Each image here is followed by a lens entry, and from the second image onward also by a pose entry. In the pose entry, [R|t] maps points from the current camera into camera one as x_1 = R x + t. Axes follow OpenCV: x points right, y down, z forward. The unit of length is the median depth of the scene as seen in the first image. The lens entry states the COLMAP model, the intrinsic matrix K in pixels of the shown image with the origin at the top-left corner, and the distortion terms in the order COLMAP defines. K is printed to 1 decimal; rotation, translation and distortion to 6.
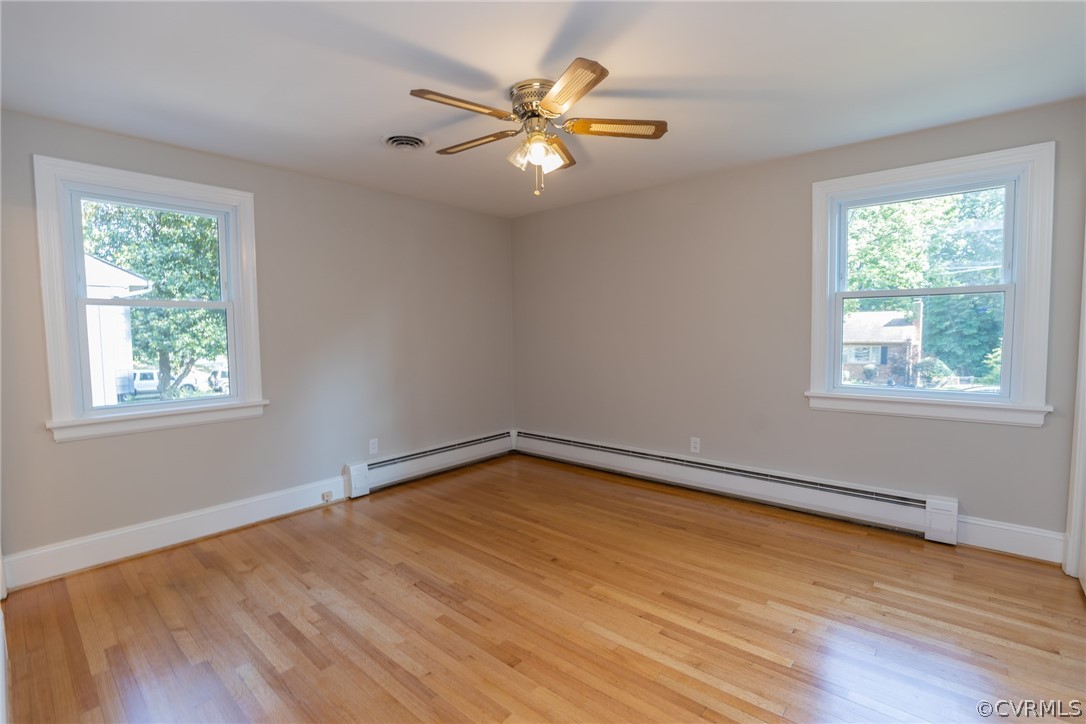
lens RADIAL K [[499.1, 0, 545.3], [0, 499.1, 365.2], [0, 0, 1]] dist [-0.027316, 0.000643]
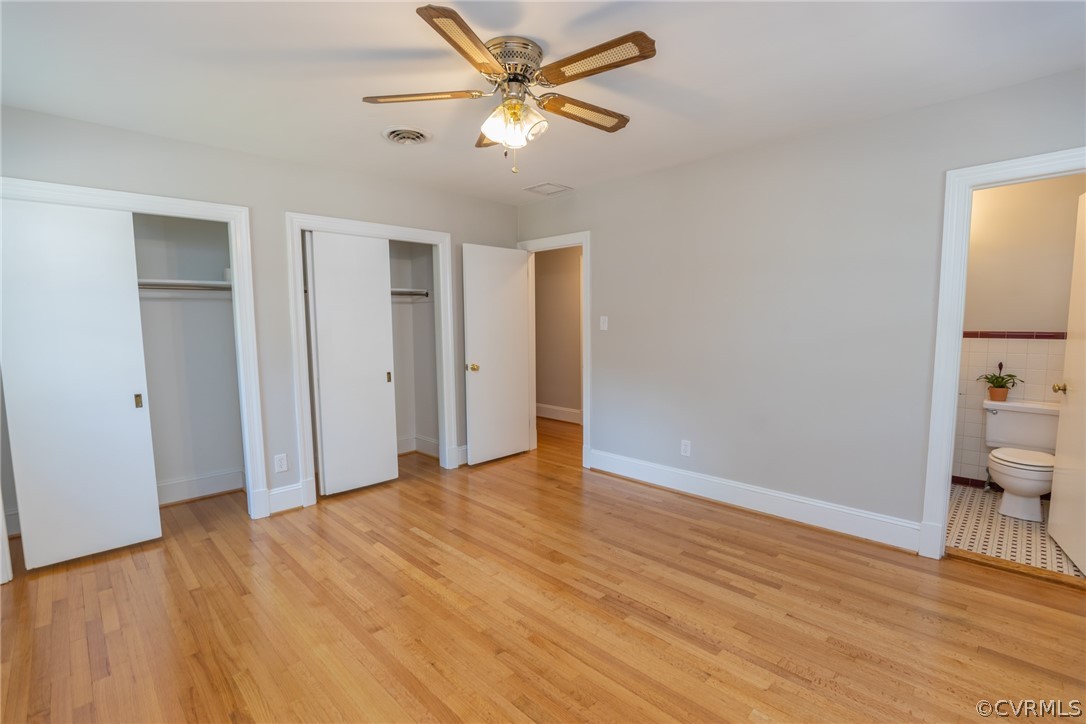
lens RADIAL K [[496.6, 0, 543.0], [0, 496.6, 362.0], [0, 0, 1]] dist [-0.031558, 0.000339]
pose [[-0.997033, 0.020872, 0.074090, -0.129134], [0.032827, 0.985912, 0.164010, -0.159214], [-0.069623, 0.165955, -0.983673, 1.964415]]
